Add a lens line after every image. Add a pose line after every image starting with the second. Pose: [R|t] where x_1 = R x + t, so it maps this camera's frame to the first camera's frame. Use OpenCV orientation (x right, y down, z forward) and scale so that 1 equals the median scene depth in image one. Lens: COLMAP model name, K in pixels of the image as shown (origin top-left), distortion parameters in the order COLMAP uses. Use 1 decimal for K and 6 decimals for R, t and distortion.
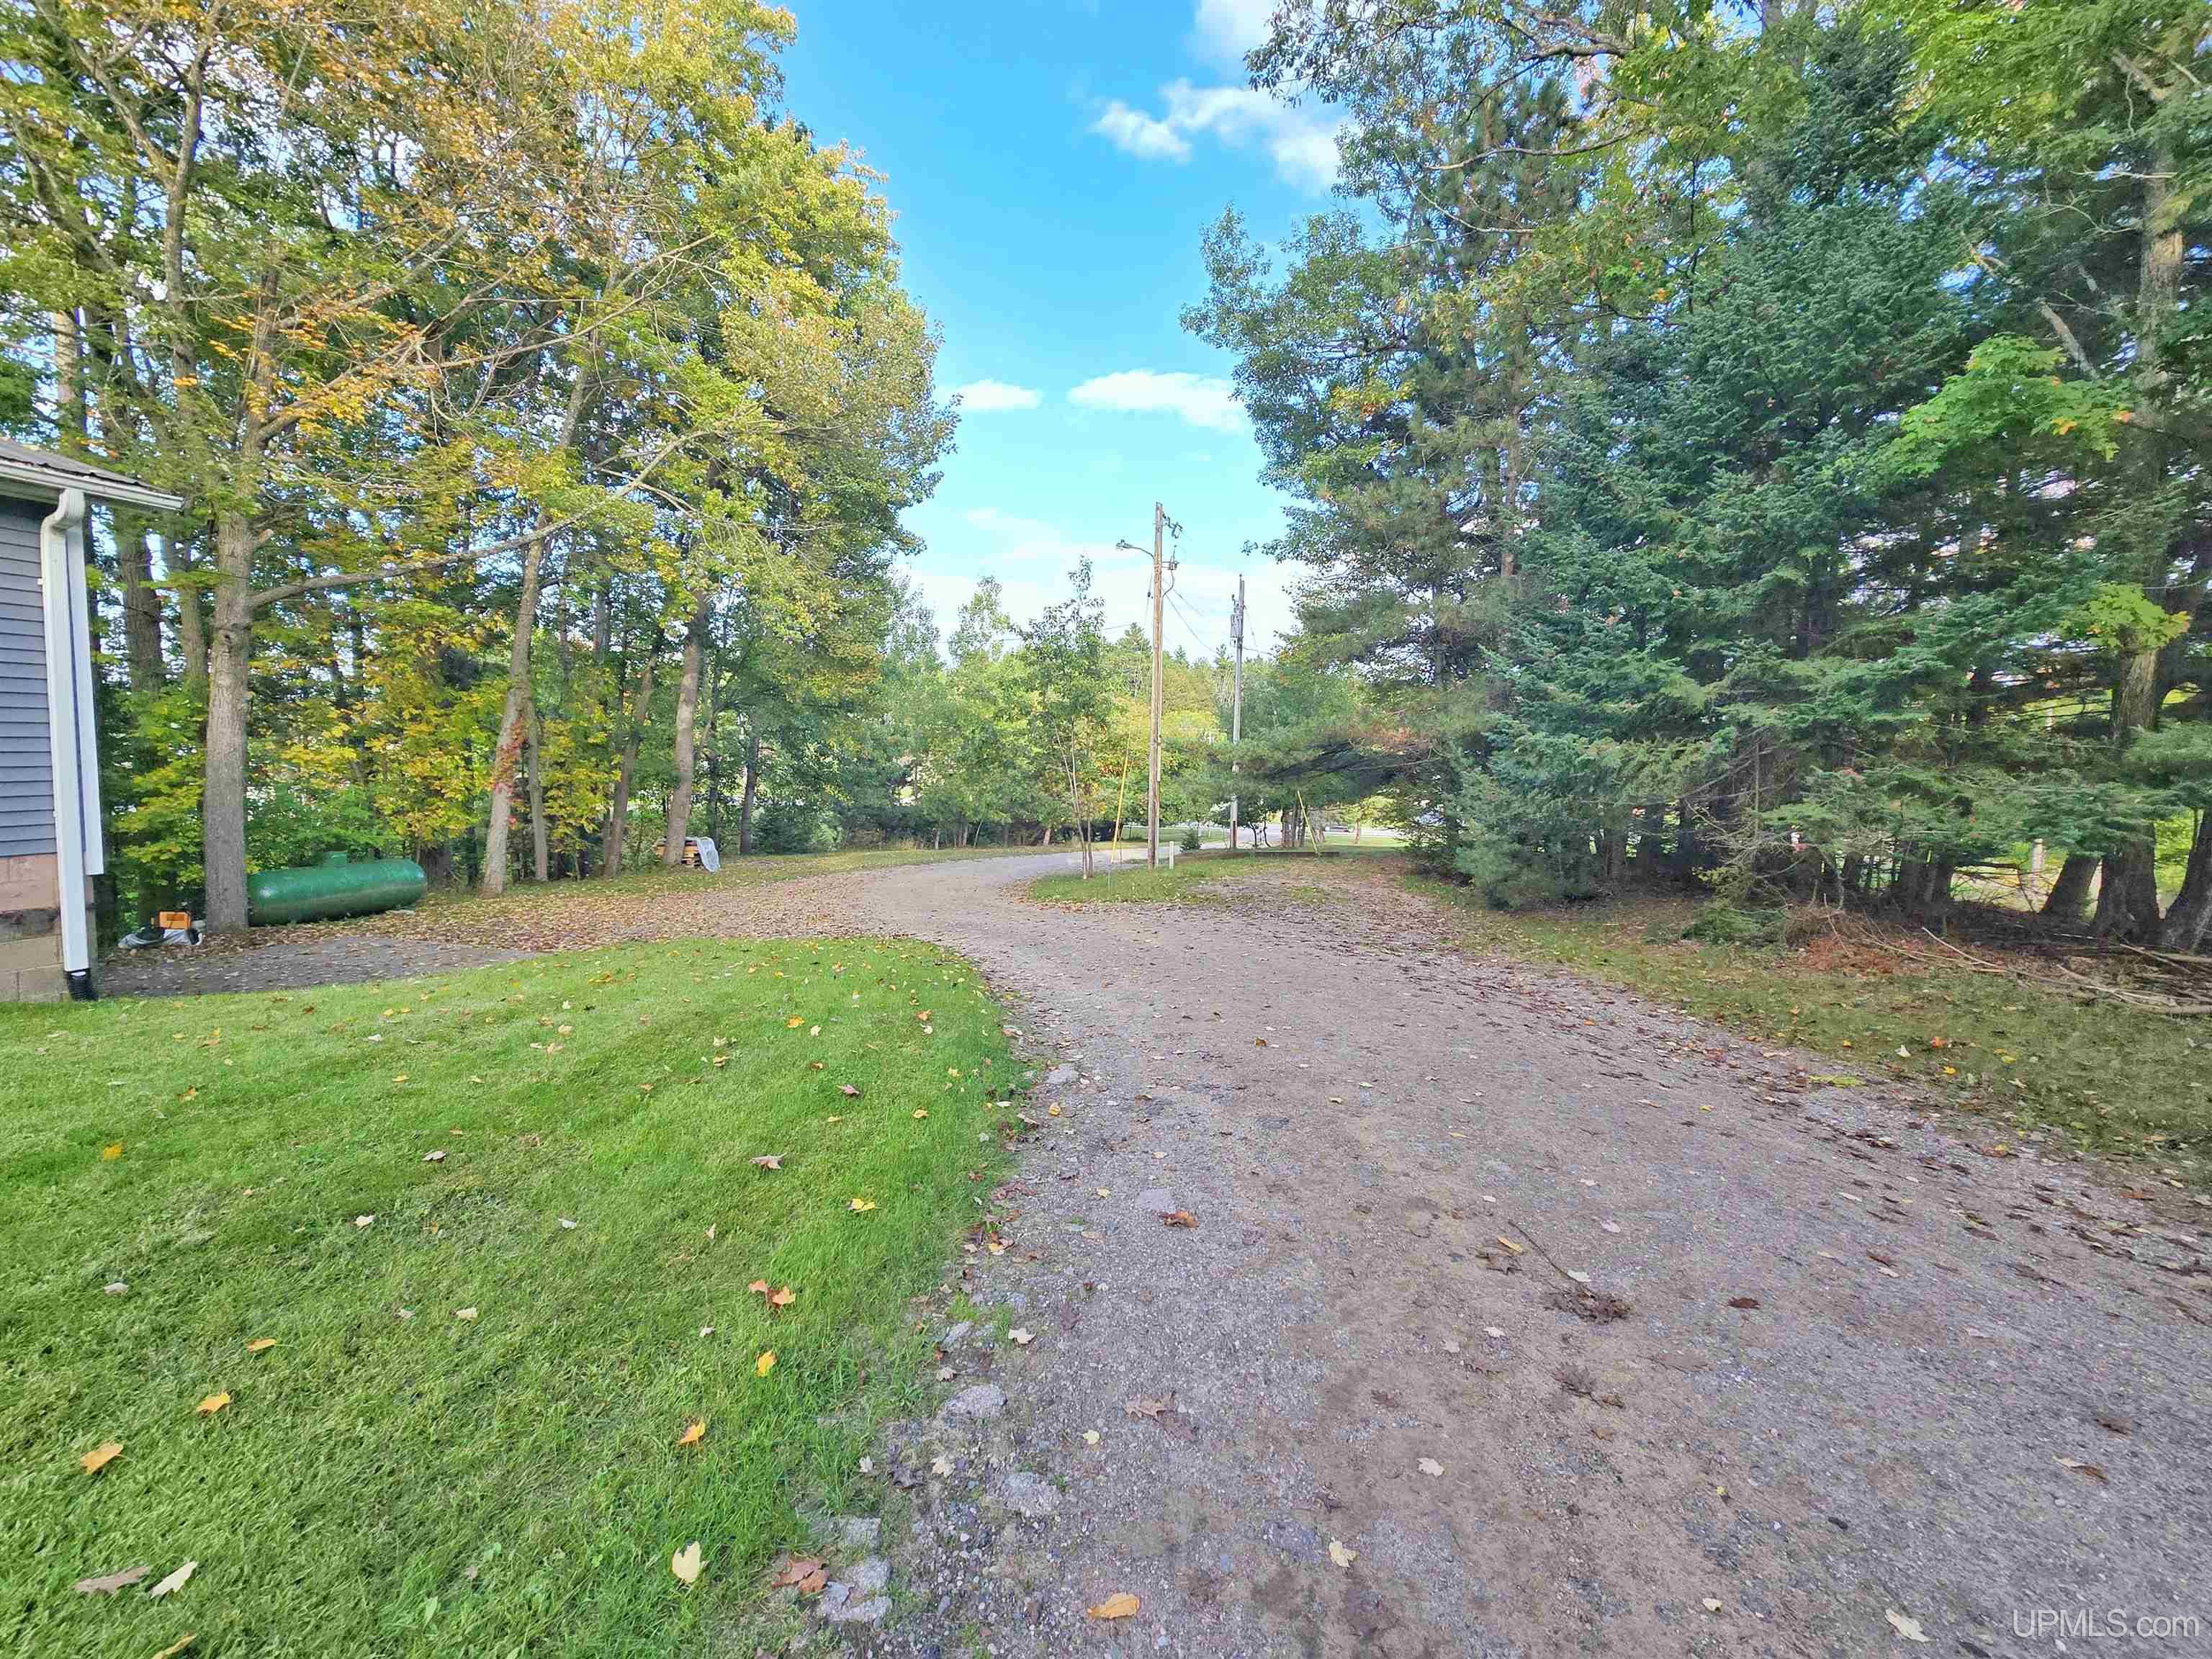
lens RADIAL K [[884.6, 0, 1104.3], [0, 884.6, 838.5], [0, 0, 1]] dist [0.000979, 0.000034]
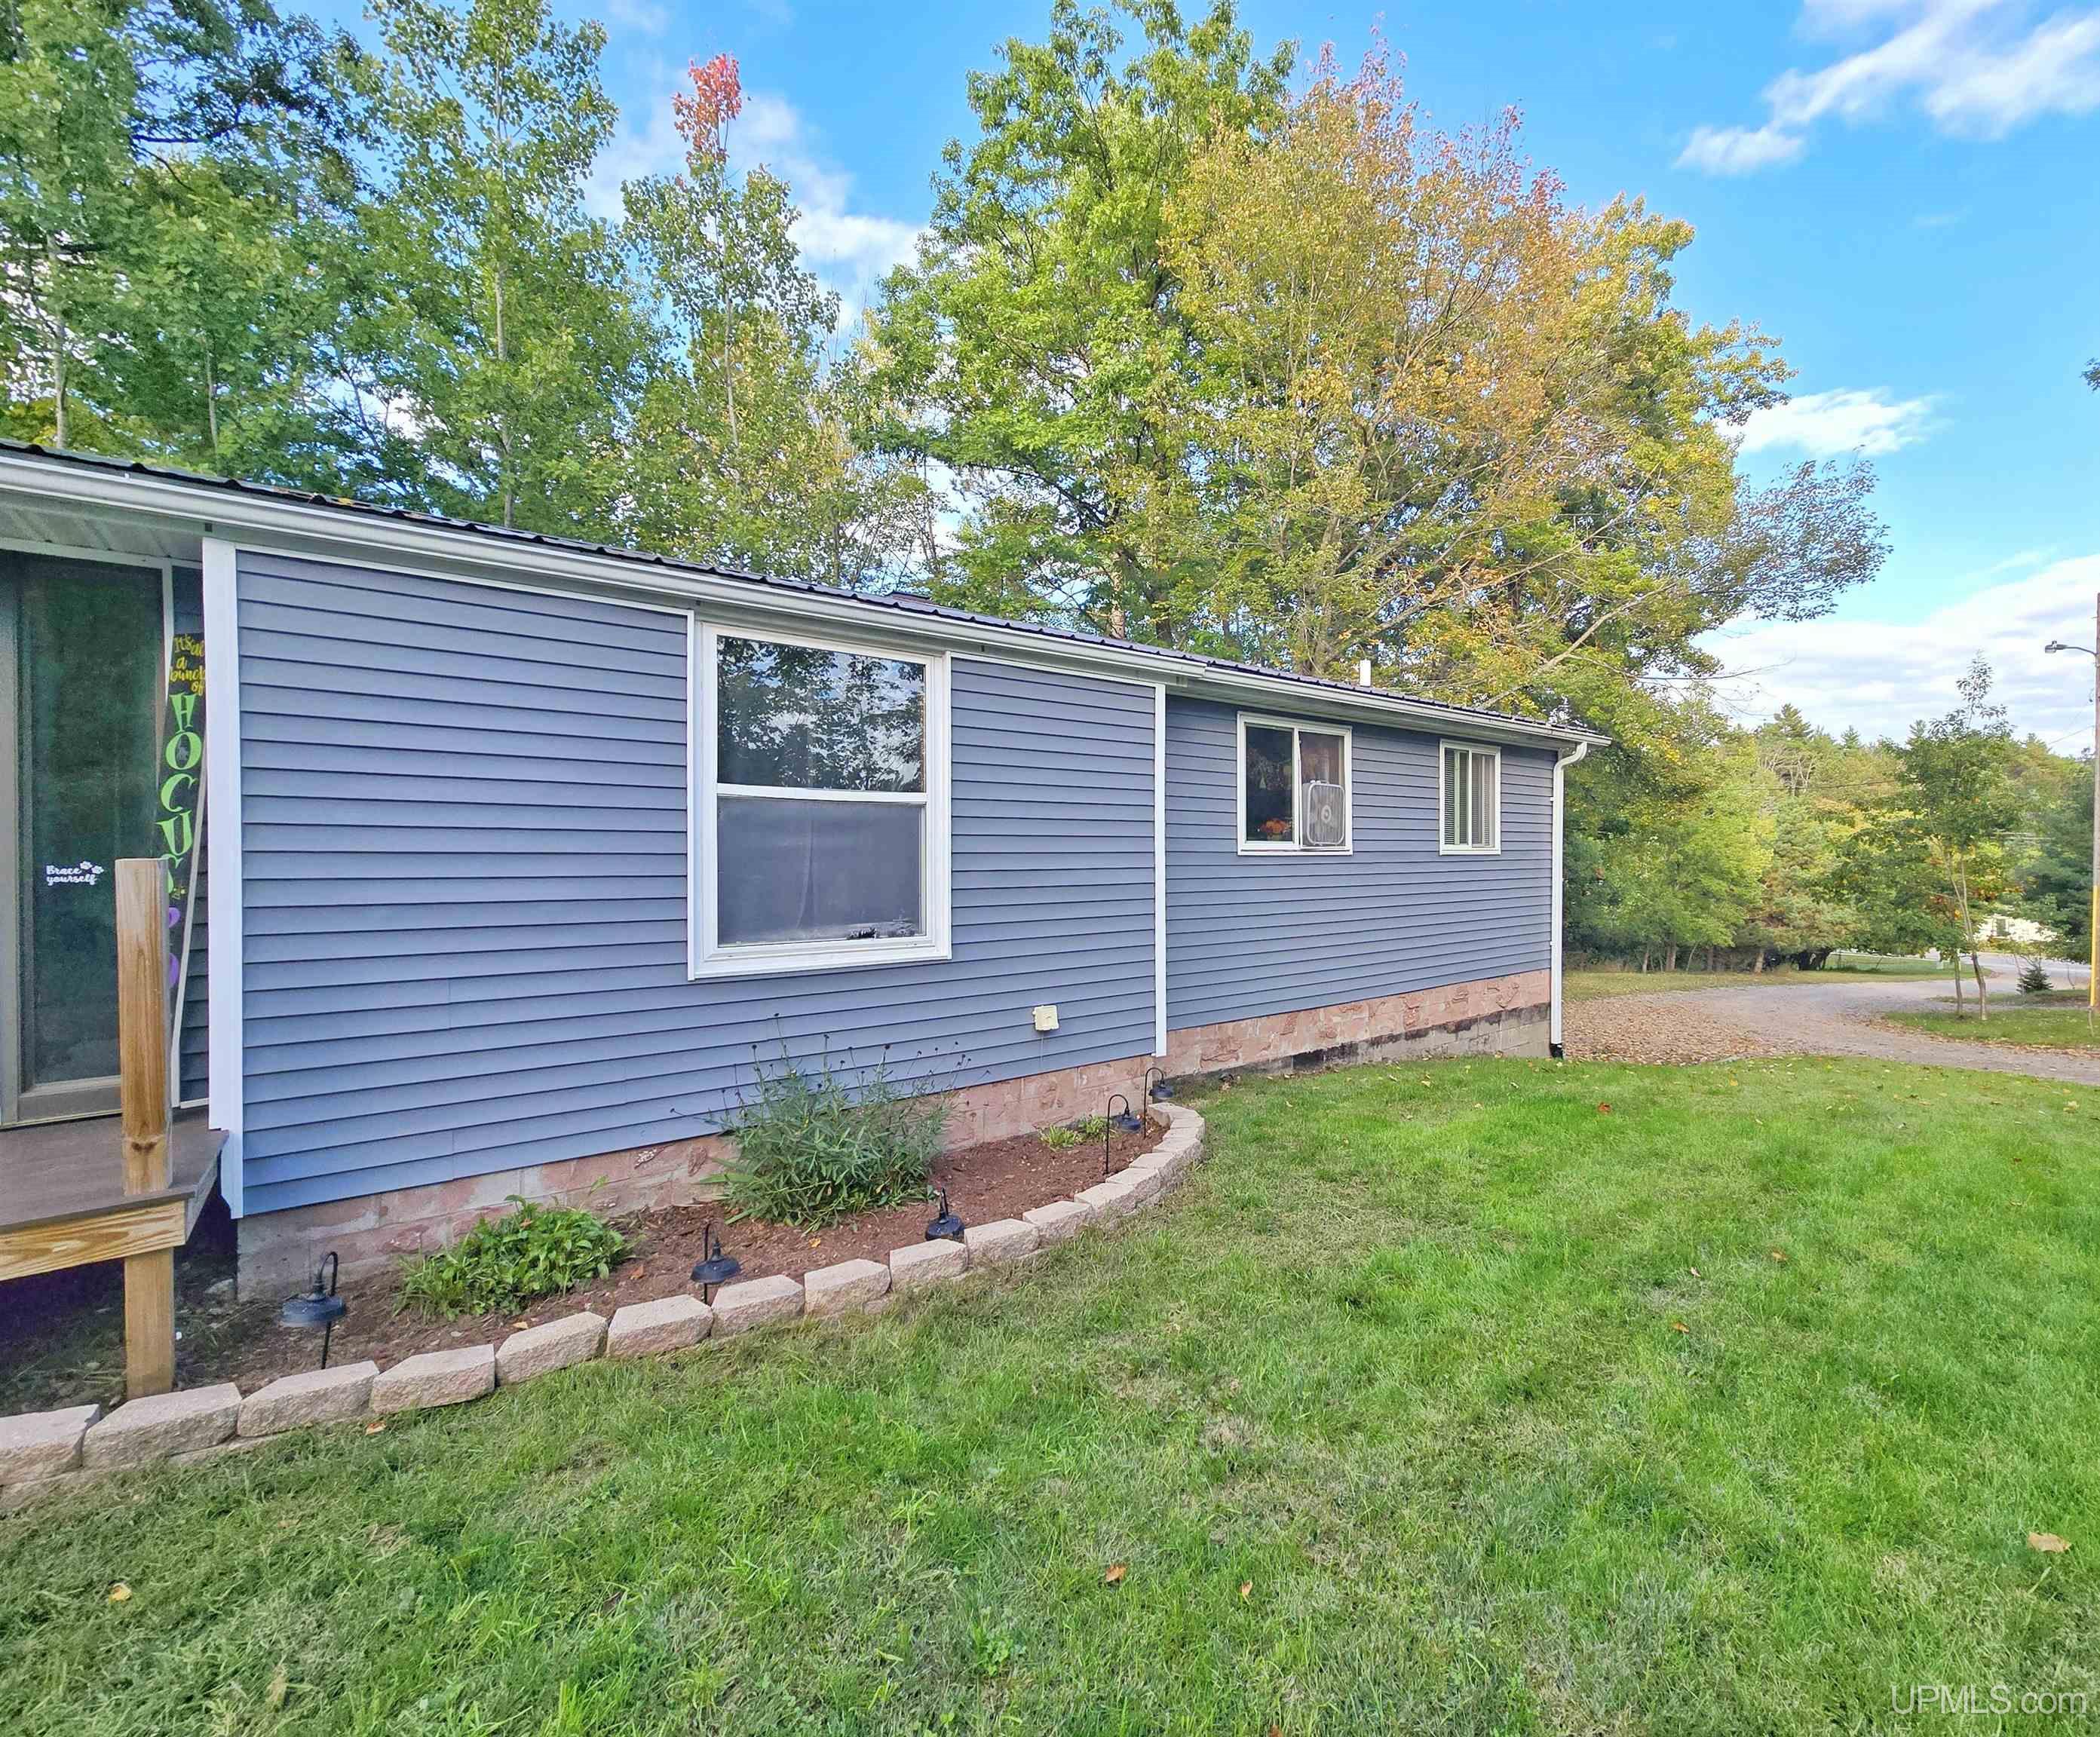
lens RADIAL K [[922.3, 0, 1144.9], [0, 922.3, 850.2], [0, 0, 1]] dist [0.003100, 0.000773]
pose [[0.862606, -0.014213, -0.505676, -0.177292], [-0.039466, 0.994668, -0.095280, -0.001123], [0.504334, 0.102146, 0.857446, -0.144255]]
